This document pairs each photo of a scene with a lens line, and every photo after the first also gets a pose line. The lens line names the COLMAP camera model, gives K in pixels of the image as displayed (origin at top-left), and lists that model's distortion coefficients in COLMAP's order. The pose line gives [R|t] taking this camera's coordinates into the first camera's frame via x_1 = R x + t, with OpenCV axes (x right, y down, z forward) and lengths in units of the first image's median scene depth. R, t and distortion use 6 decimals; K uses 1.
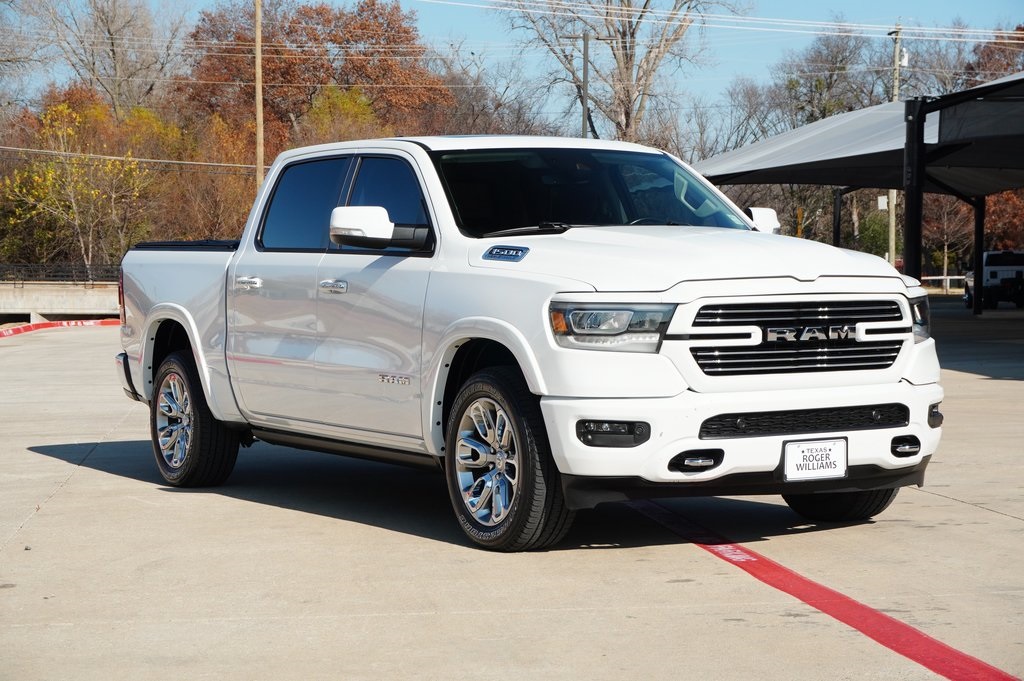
lens RADIAL K [[2164.3, 0, 510.5], [0, 2164.3, 338.0], [0, 0, 1]] dist [0.173738, 0.000000]
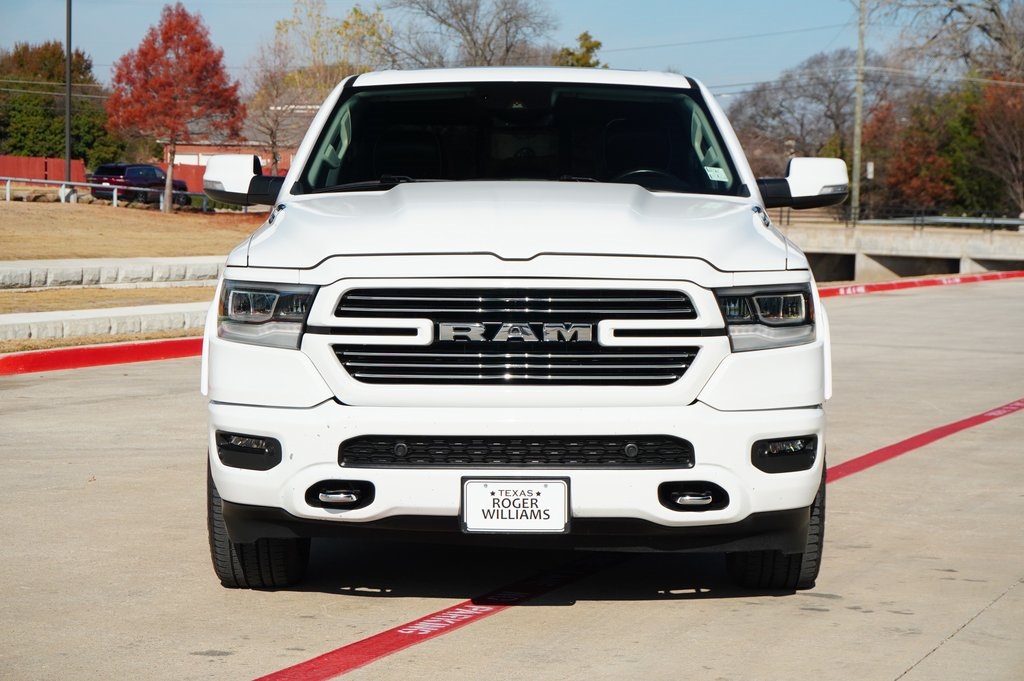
lens RADIAL K [[2164.3, 0, 512.3], [0, 2164.3, 343.1], [0, 0, 1]] dist [0.173738, 0.000000]
pose [[0.861930, 0.046452, -0.504894, 0.507393], [-0.033279, 0.998830, 0.035083, -0.024020], [0.505933, -0.013437, 0.862468, 0.377187]]
